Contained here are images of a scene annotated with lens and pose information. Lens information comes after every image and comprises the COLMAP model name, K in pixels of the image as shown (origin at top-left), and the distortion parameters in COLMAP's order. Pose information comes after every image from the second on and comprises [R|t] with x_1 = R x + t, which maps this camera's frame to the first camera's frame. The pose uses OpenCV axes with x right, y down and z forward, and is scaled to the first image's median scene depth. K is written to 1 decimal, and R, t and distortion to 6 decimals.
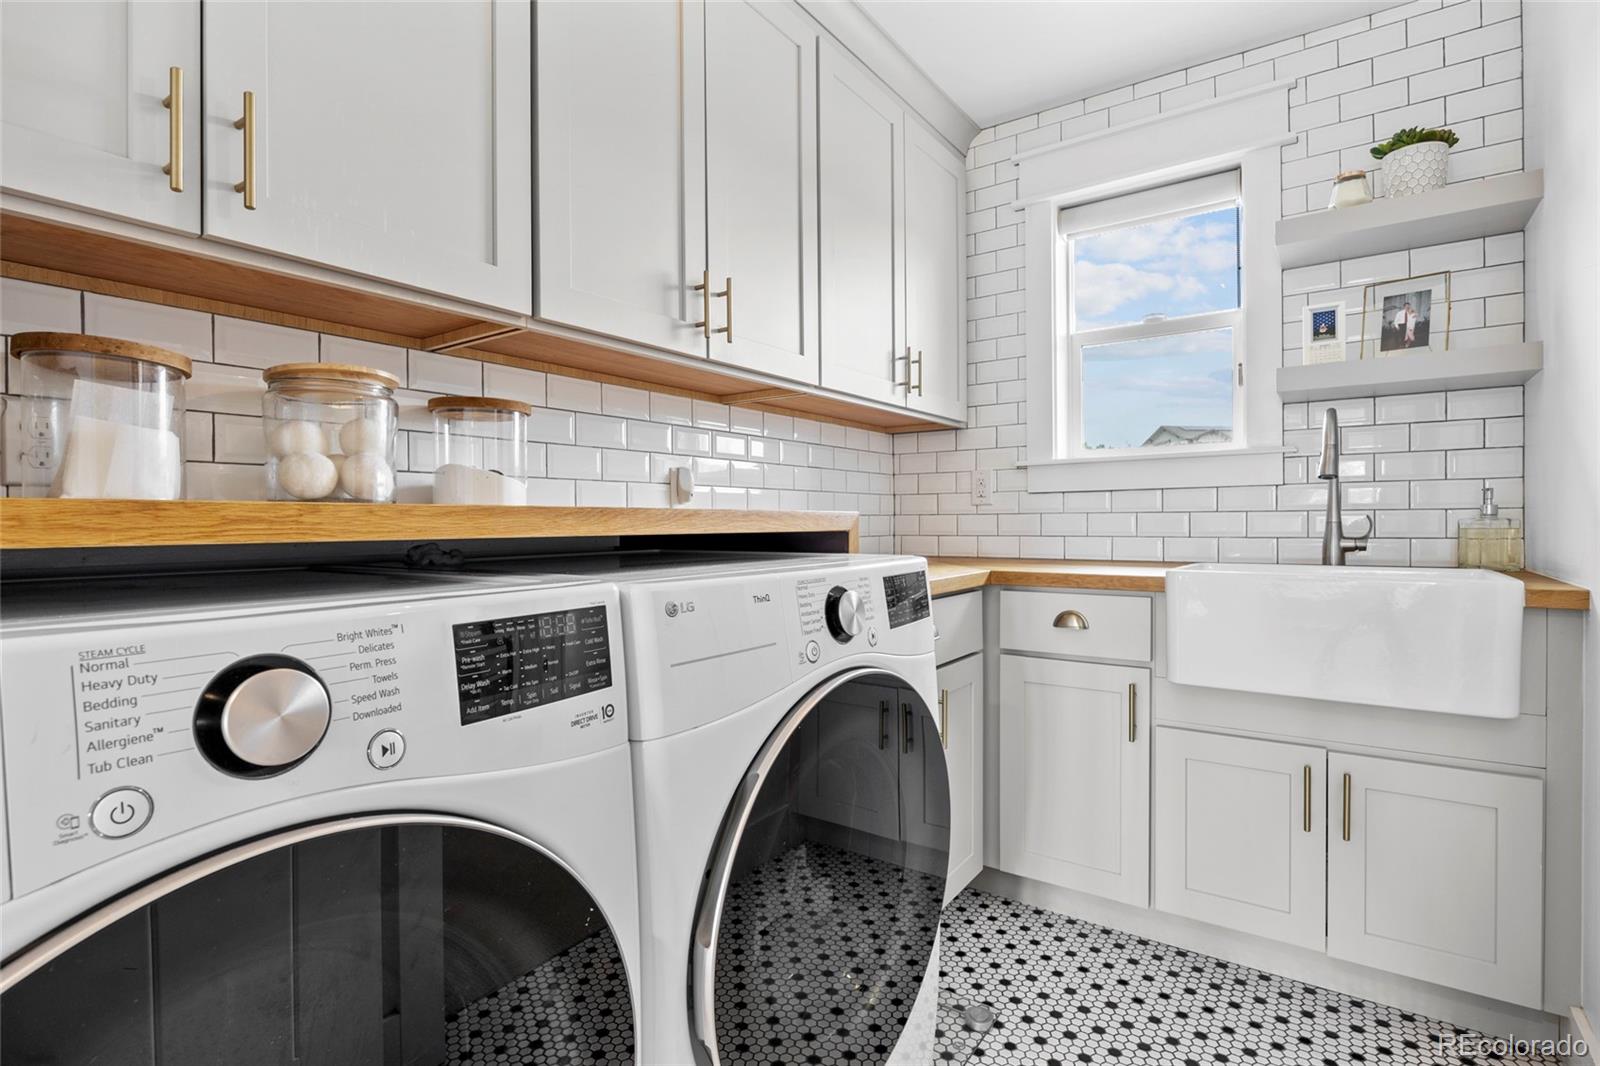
lens RADIAL K [[785.4, 0, 798.4], [0, 785.4, 527.2], [0, 0, 1]] dist [-0.002600, -0.000361]
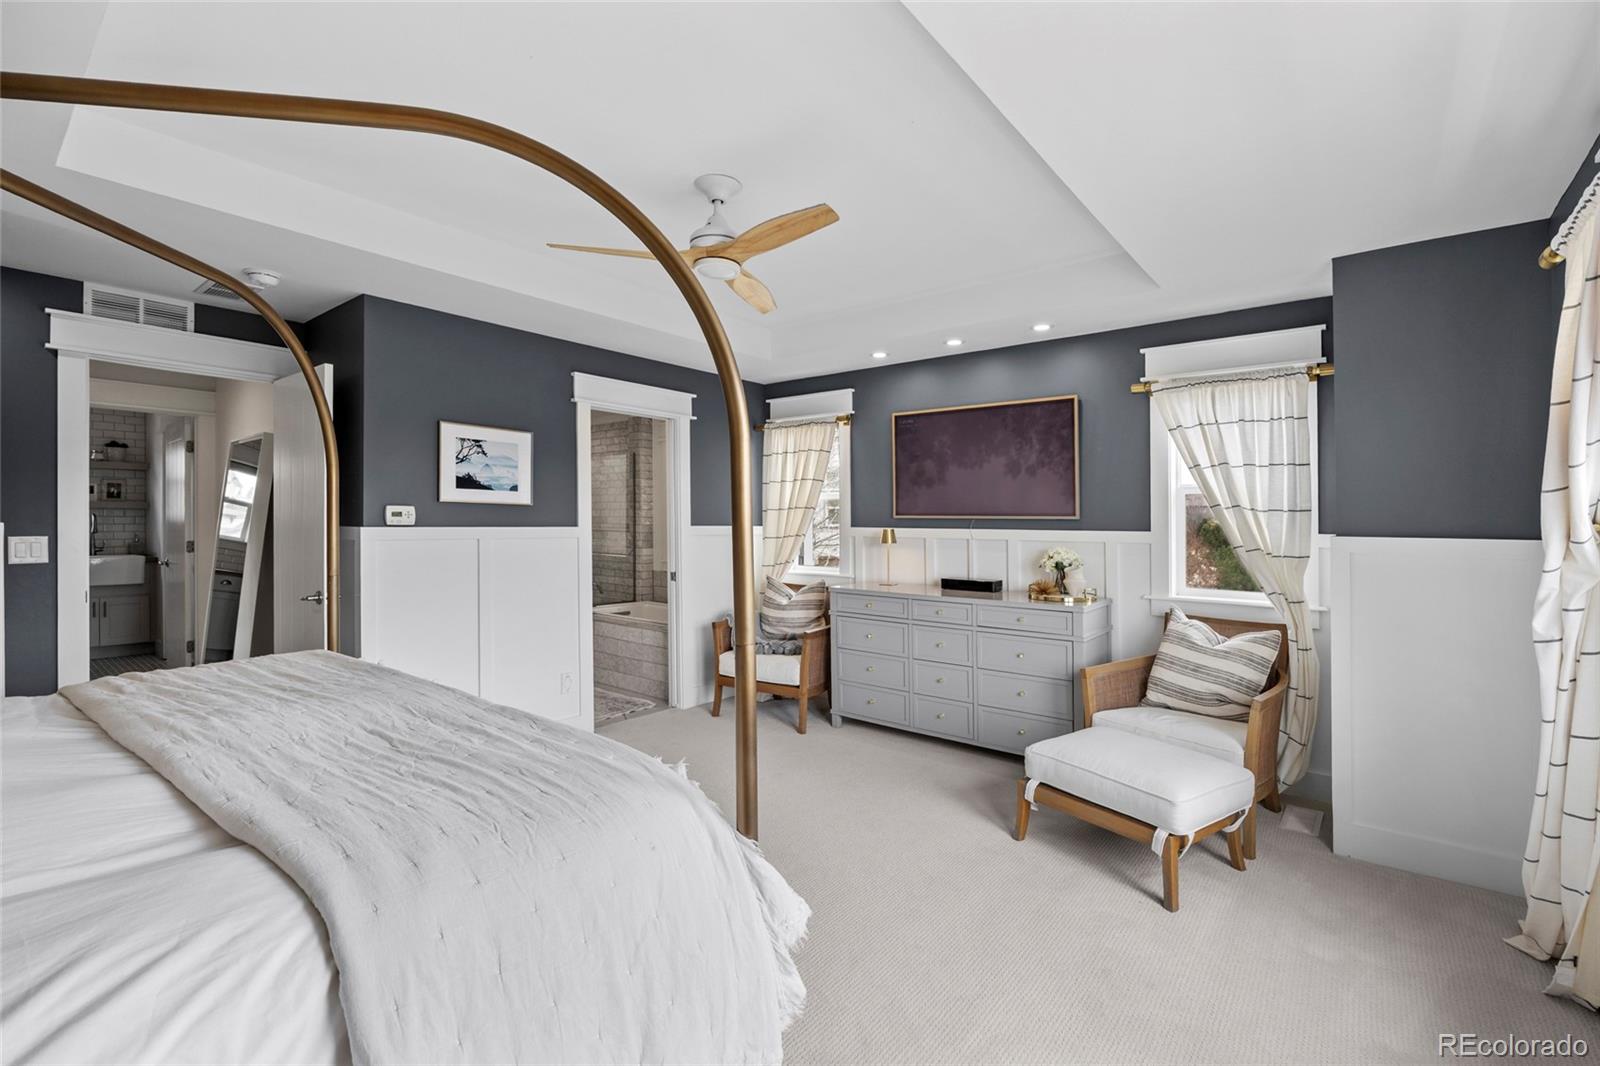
lens RADIAL K [[696.1, 0, 798.6], [0, 696.1, 524.1], [0, 0, 1]] dist [-0.017212, -0.000093]
pose [[0.072704, 0.002708, 0.997350, -2.332112], [0.011526, 0.999927, -0.003555, -0.051530], [-0.997287, 0.011754, 0.072667, -2.595938]]
